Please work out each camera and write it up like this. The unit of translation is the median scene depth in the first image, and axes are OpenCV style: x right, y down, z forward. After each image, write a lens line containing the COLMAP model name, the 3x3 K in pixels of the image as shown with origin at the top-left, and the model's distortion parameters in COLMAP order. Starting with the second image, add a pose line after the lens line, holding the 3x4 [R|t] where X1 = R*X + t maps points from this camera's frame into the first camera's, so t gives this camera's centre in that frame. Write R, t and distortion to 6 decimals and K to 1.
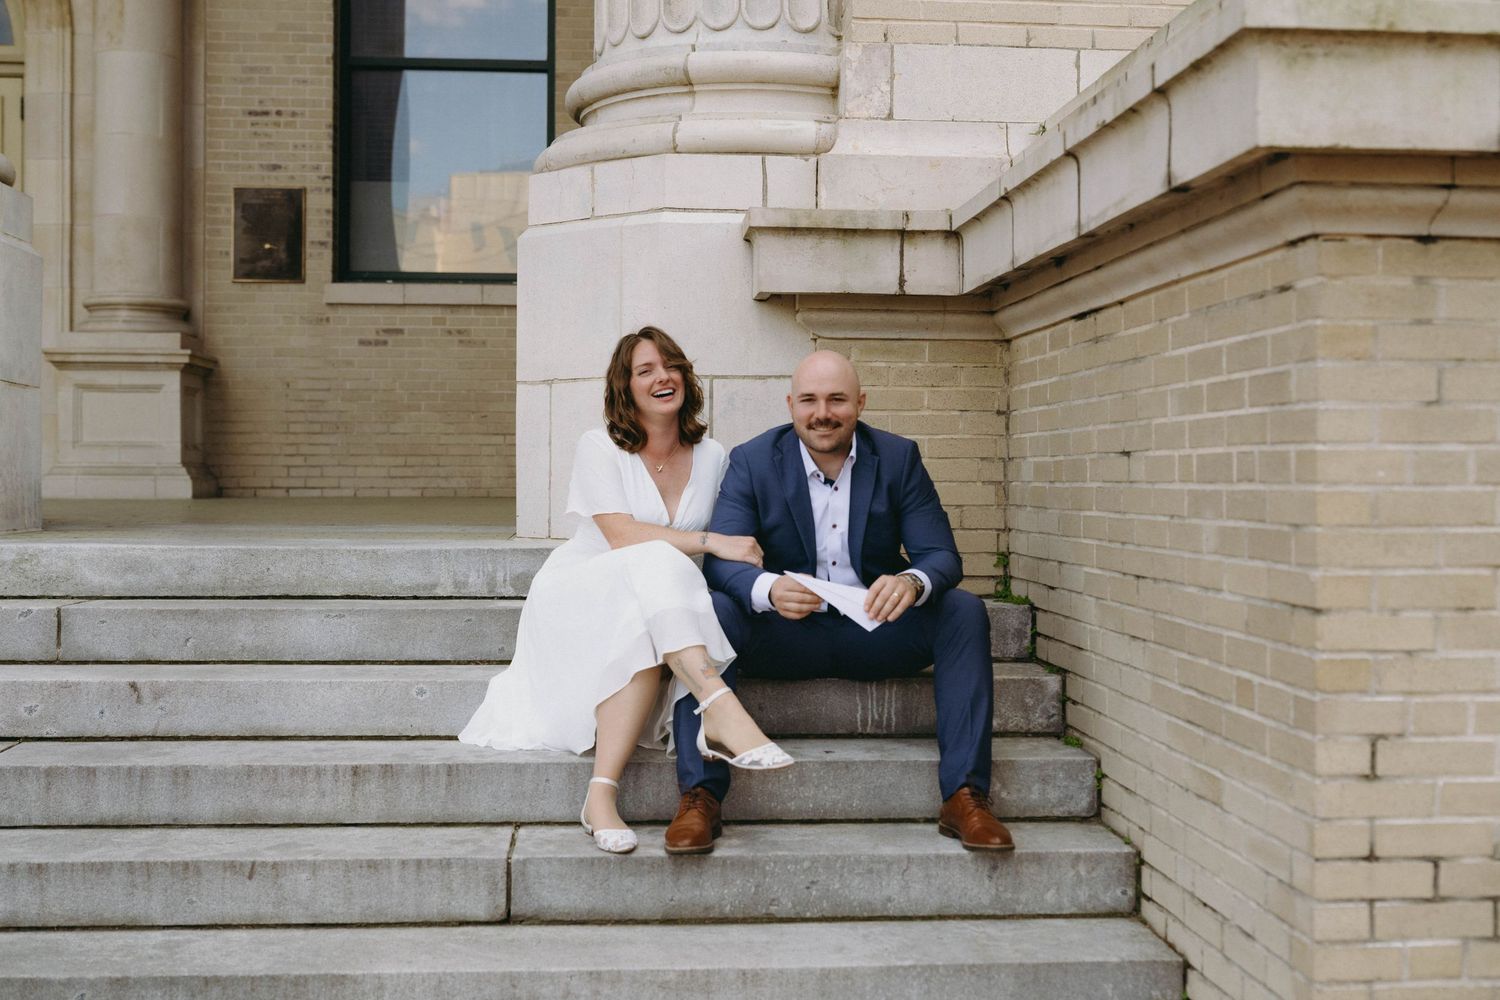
lens RADIAL K [[1693.0, 0, 749.6], [0, 1693.0, 497.5], [0, 0, 1]] dist [-0.017078, 0.000000]
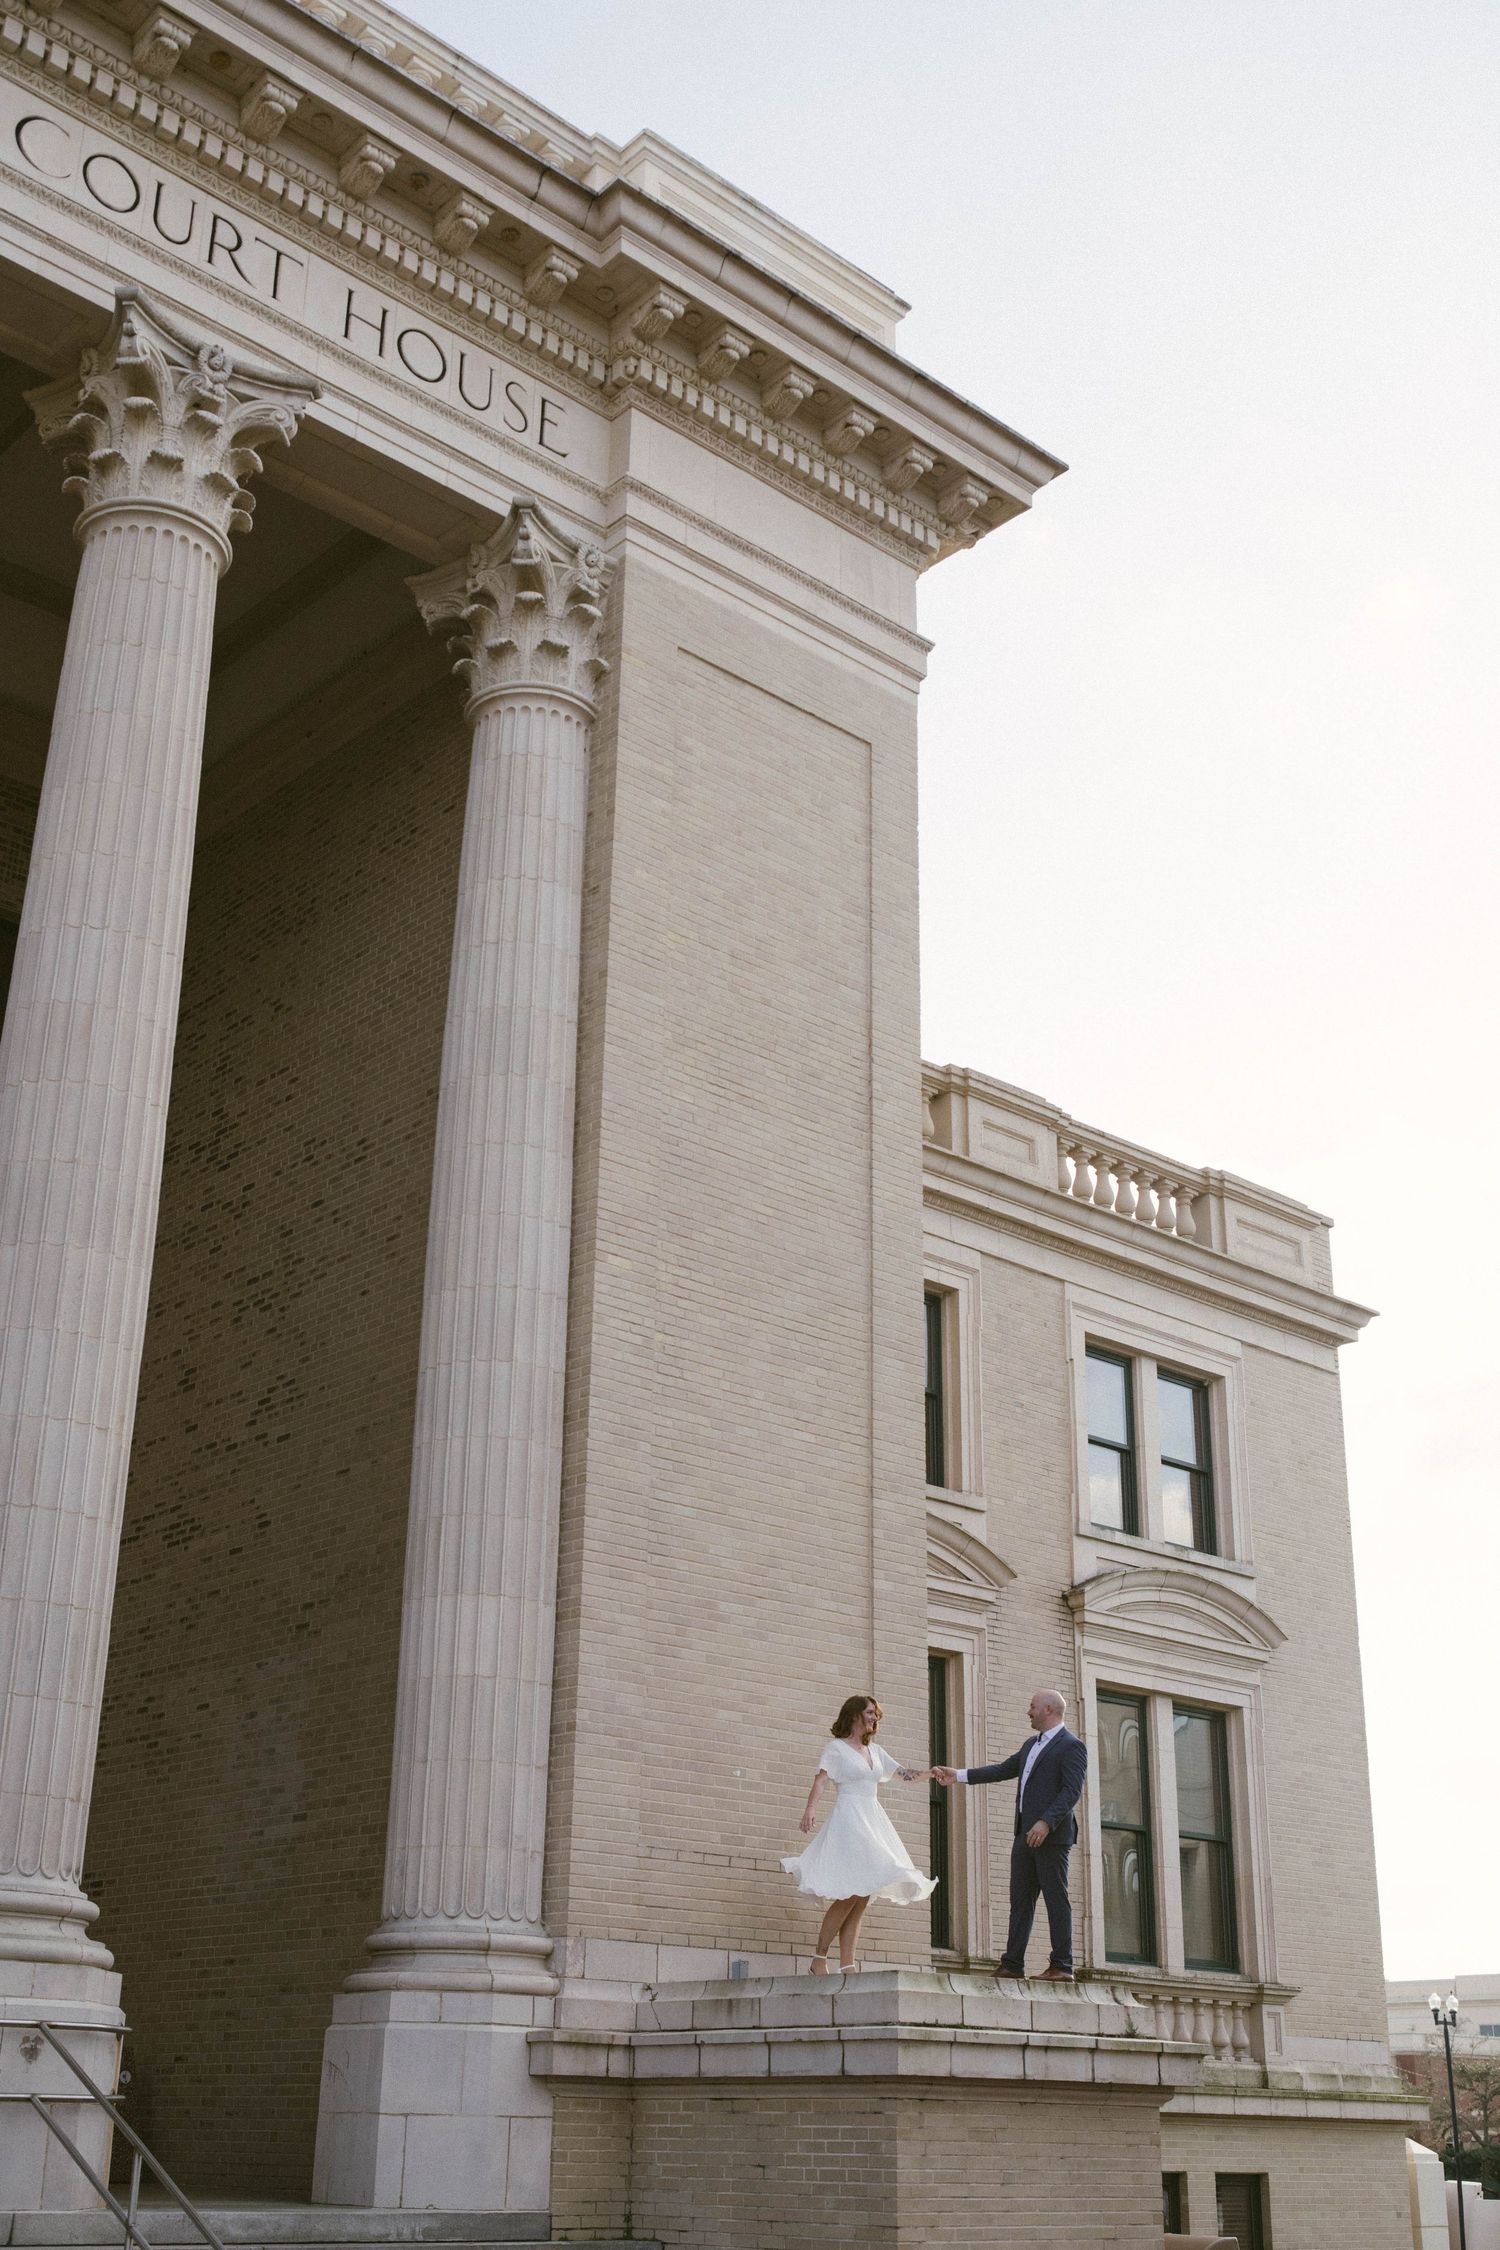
lens RADIAL K [[2539.5, 0, 751.3], [0, 2539.5, 1125.0], [0, 0, 1]] dist [-0.017078, 0.000000]
pose [[0.790315, 0.236308, 0.565297, -1.712779], [-0.005677, 0.925416, -0.378910, -0.025113], [-0.612674, 0.296250, 0.732712, -1.629157]]
